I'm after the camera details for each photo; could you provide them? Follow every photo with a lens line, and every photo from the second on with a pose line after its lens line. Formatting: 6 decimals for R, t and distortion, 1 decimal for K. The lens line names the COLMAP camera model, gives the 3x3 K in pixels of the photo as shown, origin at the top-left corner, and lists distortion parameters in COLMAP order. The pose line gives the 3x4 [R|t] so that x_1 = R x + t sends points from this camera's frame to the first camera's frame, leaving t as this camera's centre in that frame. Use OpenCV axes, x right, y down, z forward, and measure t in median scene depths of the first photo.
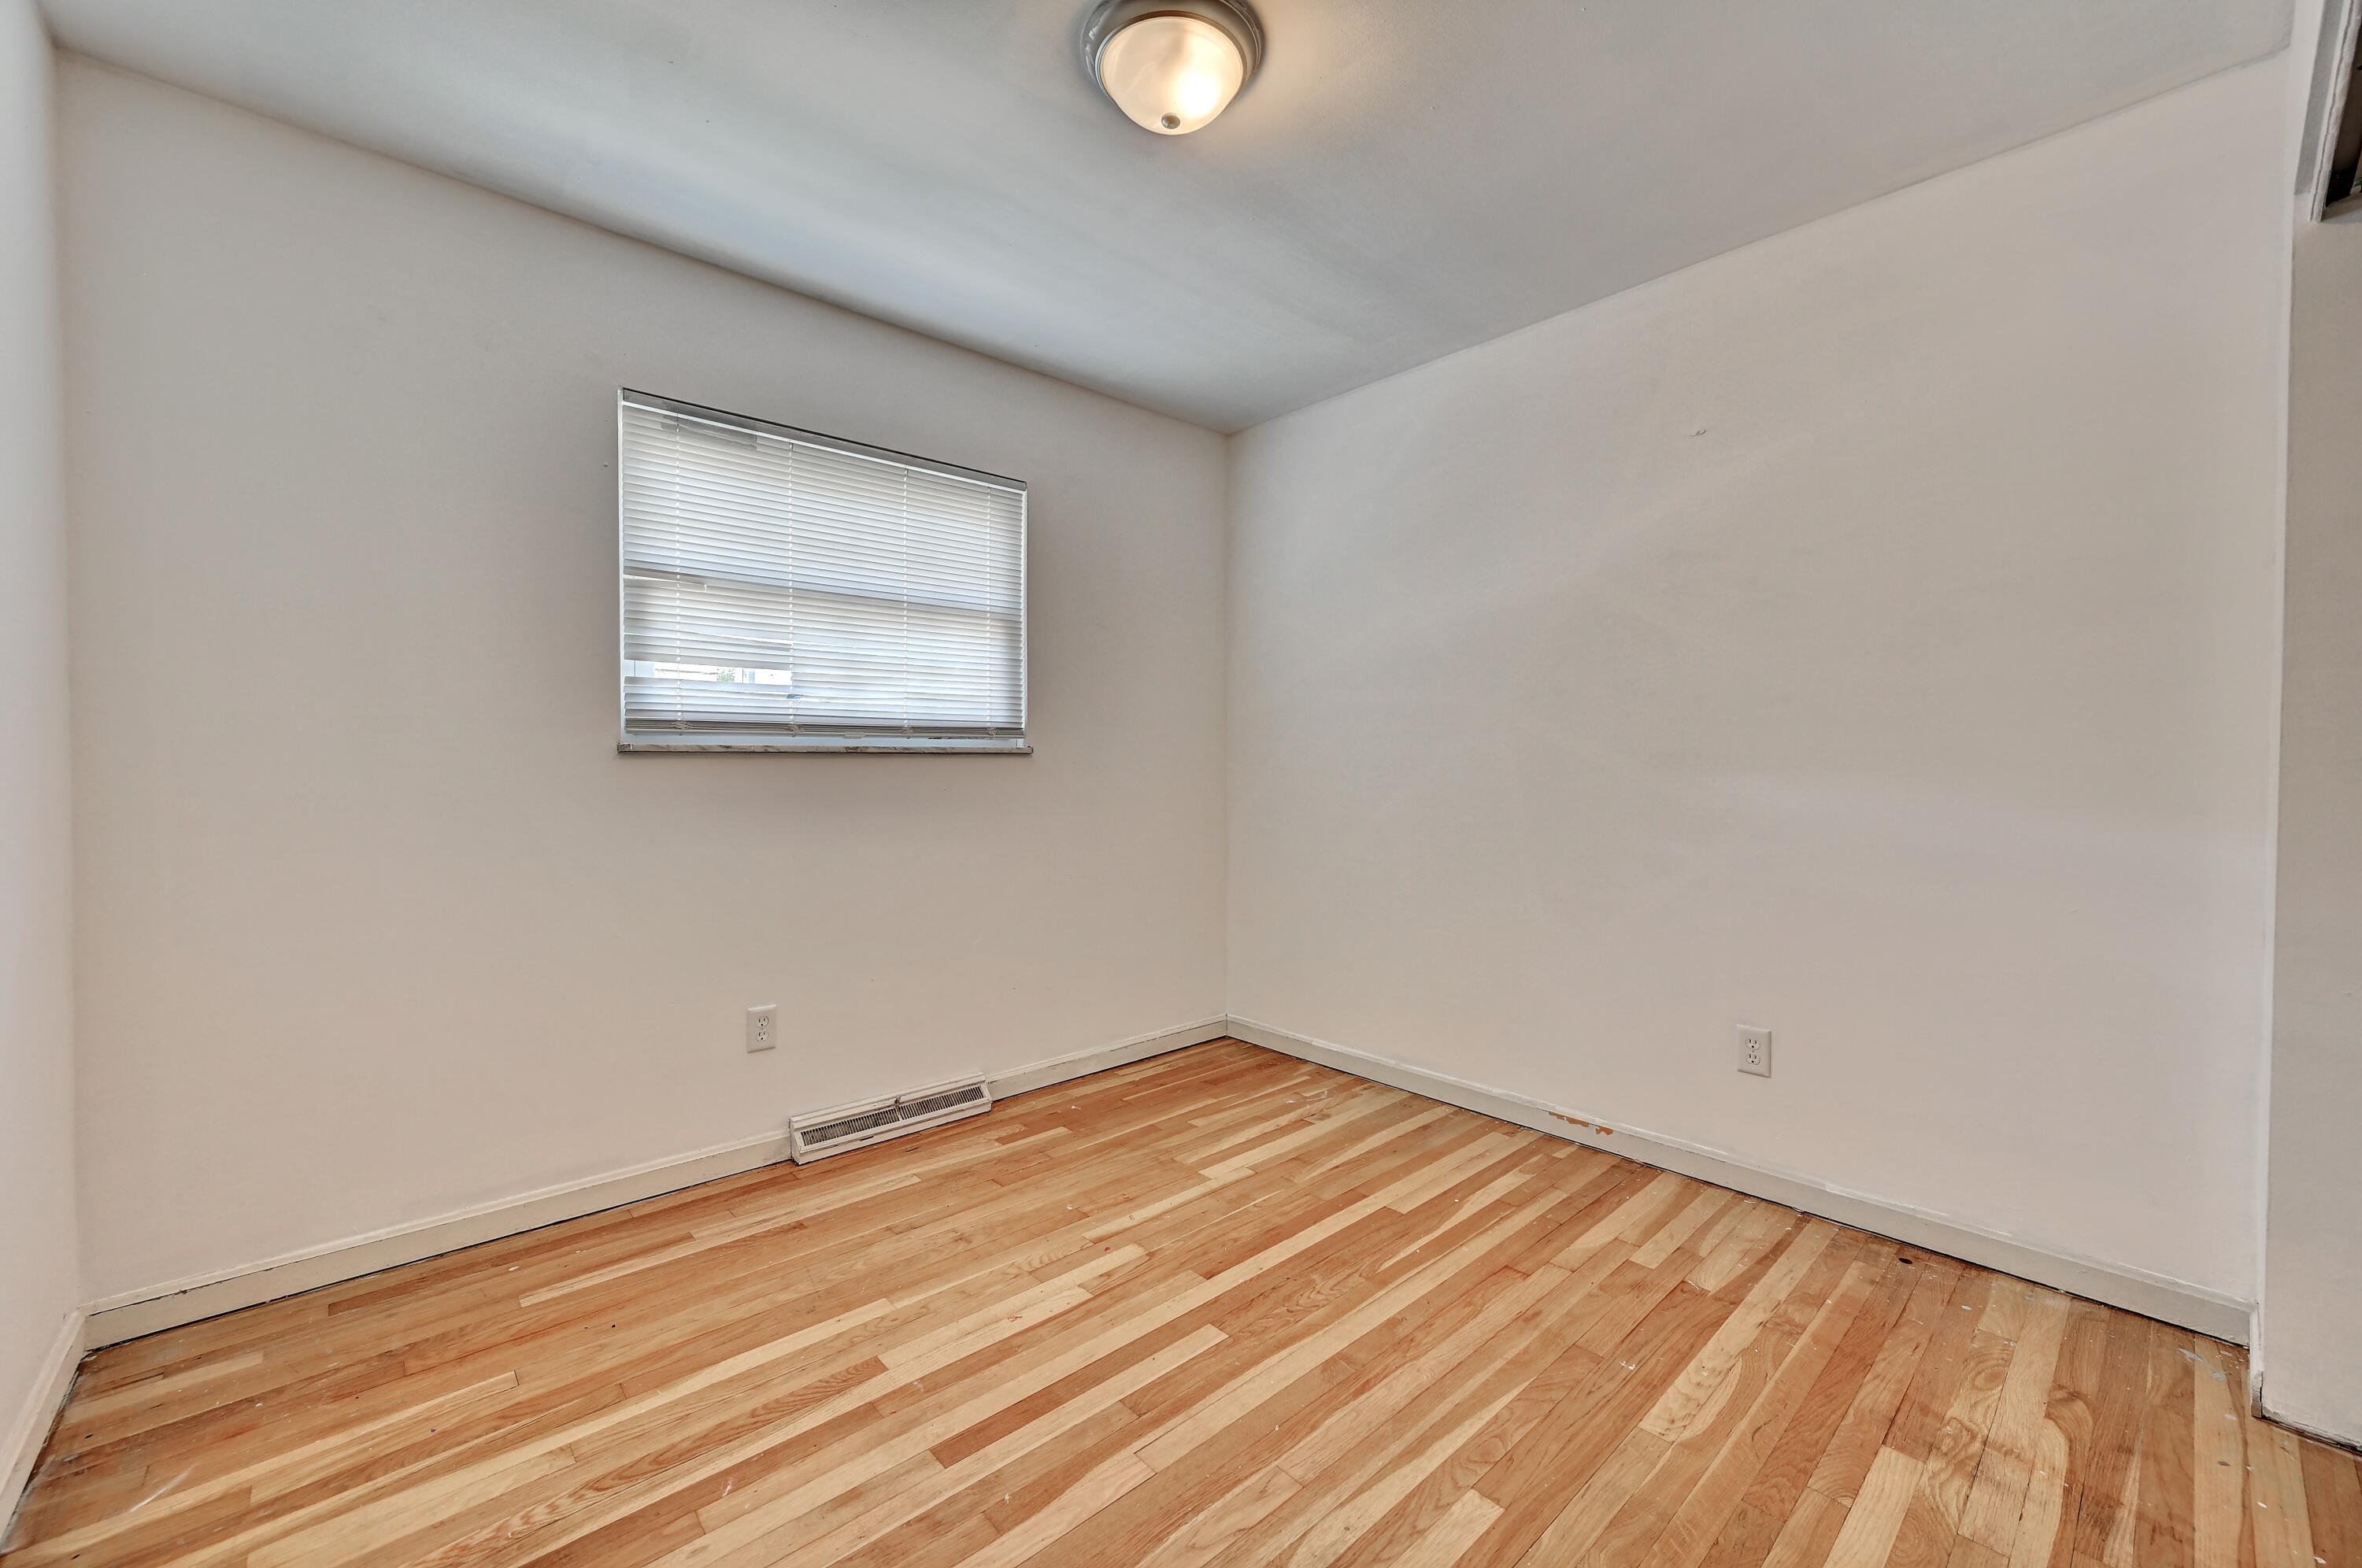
lens RADIAL K [[930.8, 0, 1185.5], [0, 930.8, 776.2], [0, 0, 1]] dist [-0.001578, -0.000264]
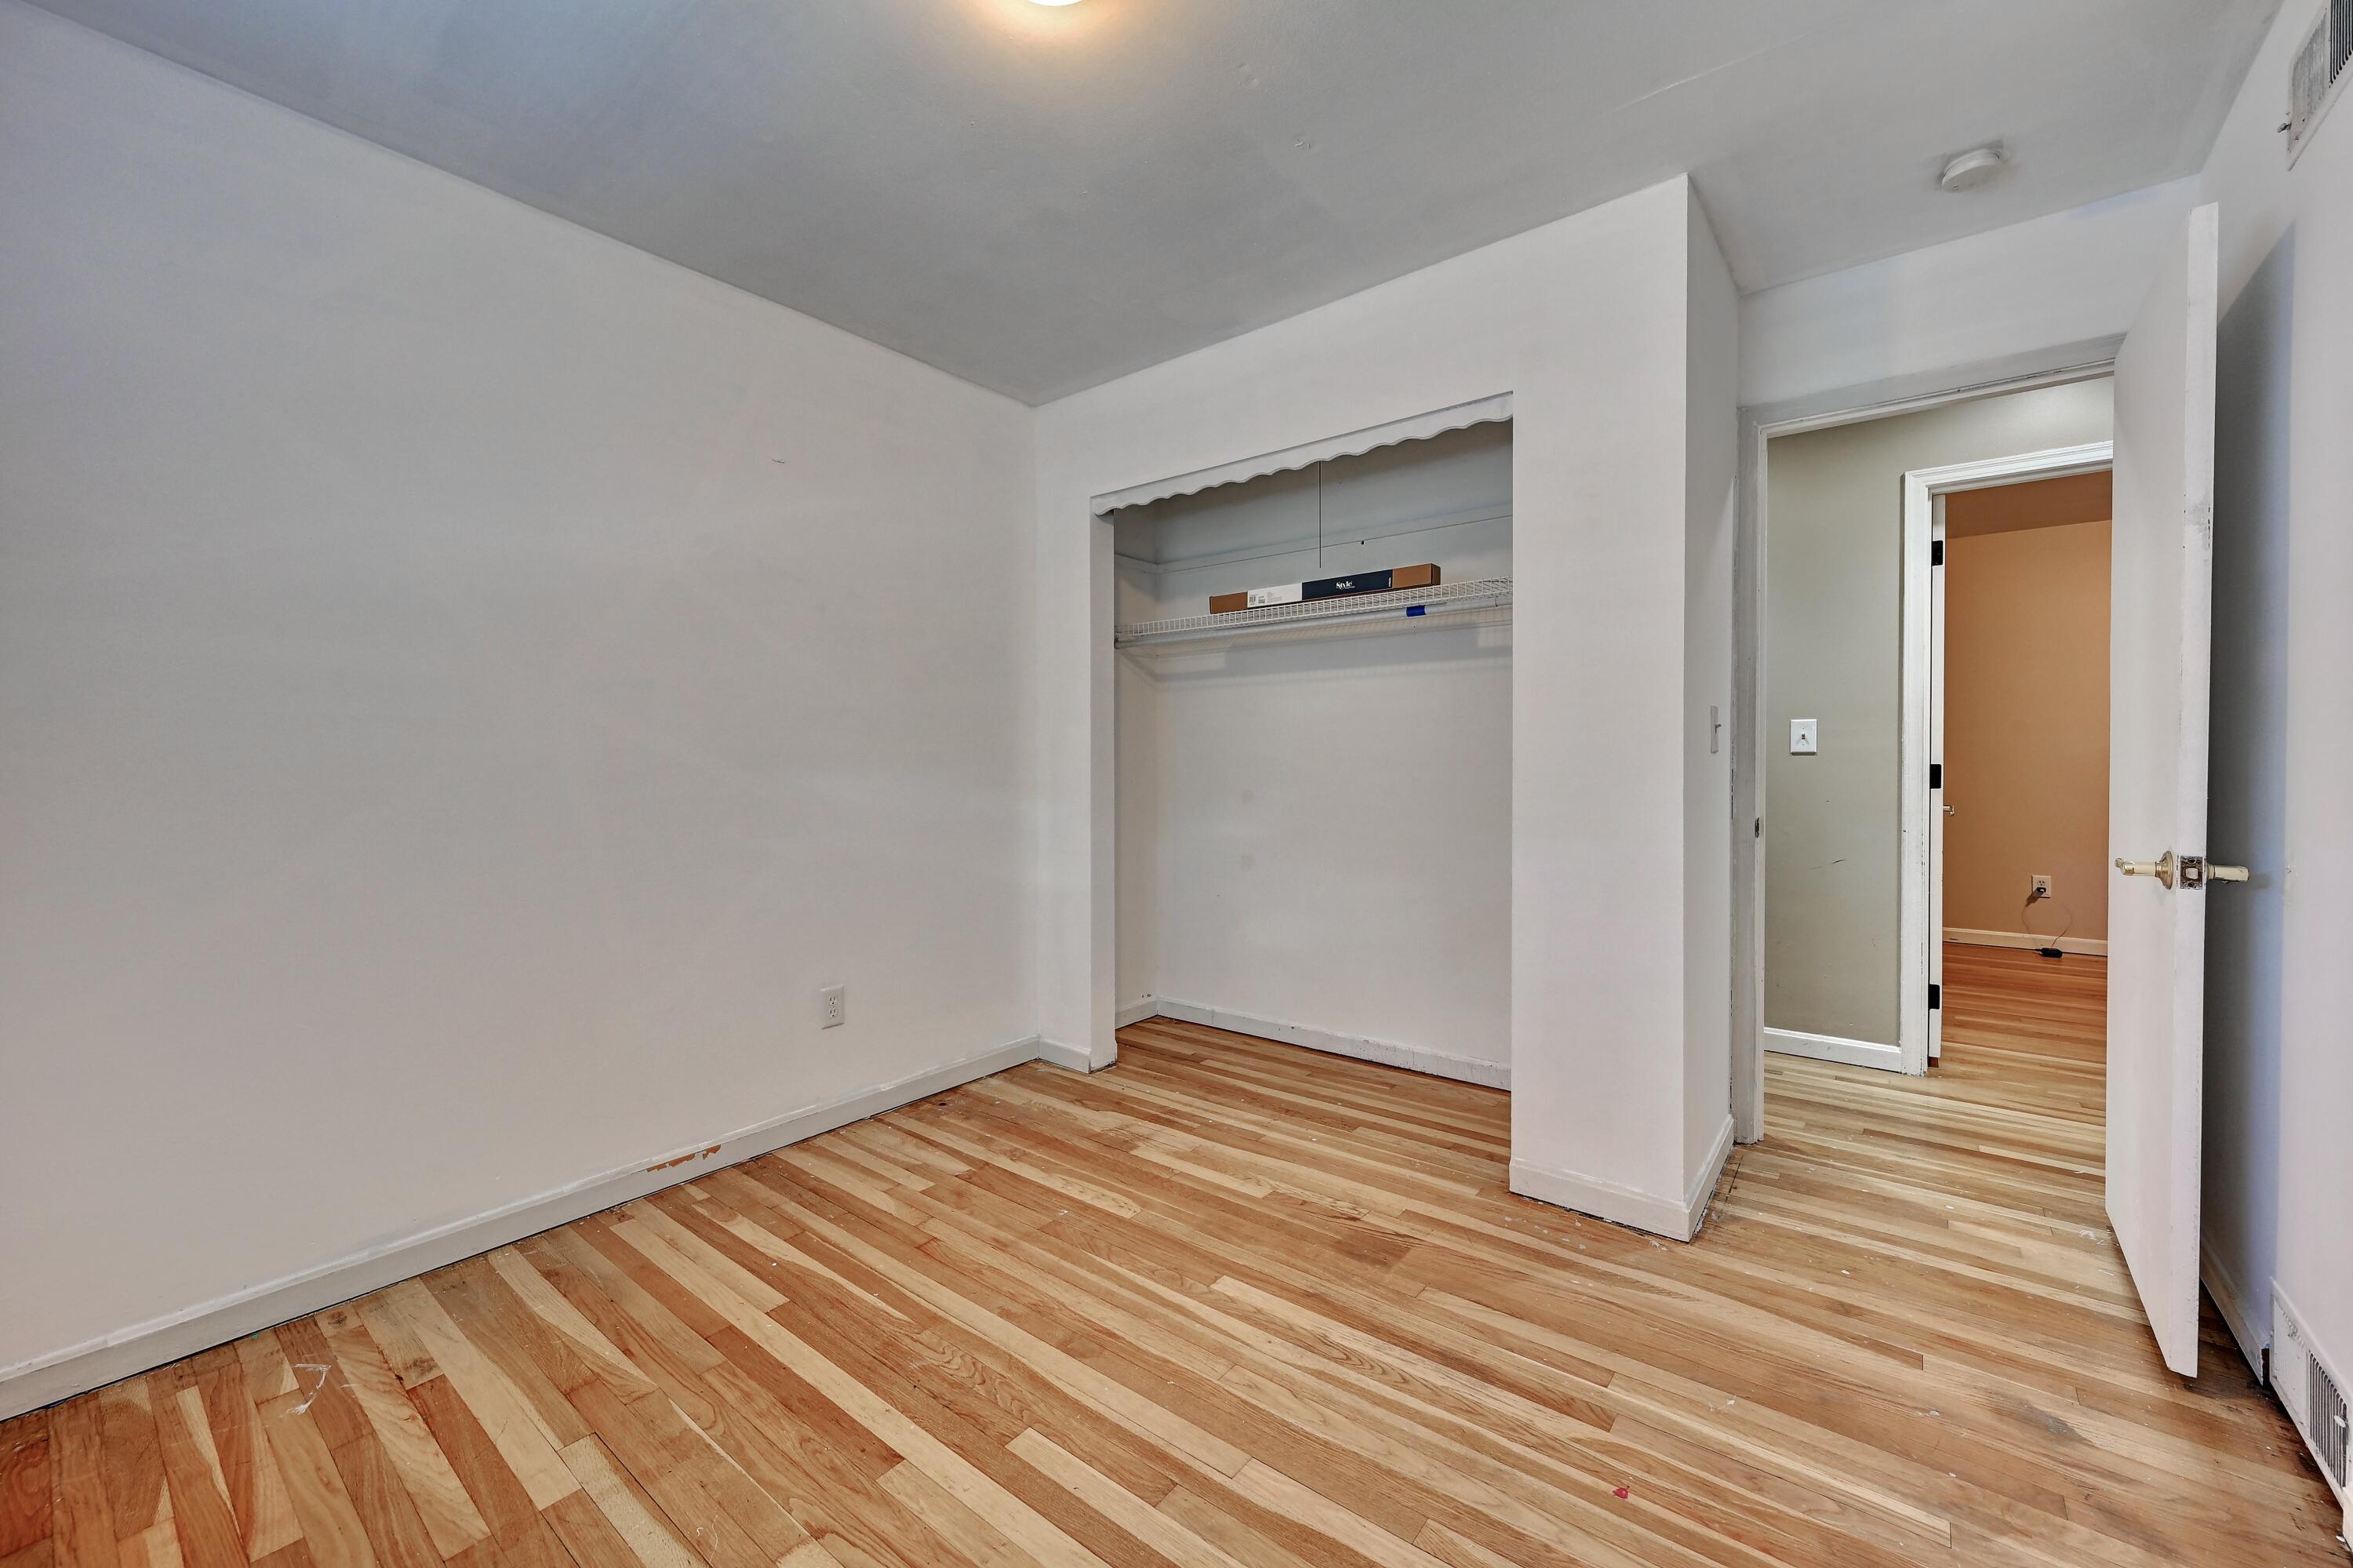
lens RADIAL K [[921.3, 0, 1178.8], [0, 921.3, 775.6], [0, 0, 1]] dist [-0.001610, -0.000195]
pose [[-0.160799, -0.014348, 0.986883, -0.696911], [0.023533, 0.999554, 0.018366, -0.009964], [-0.986707, 0.026177, -0.160389, 0.851902]]
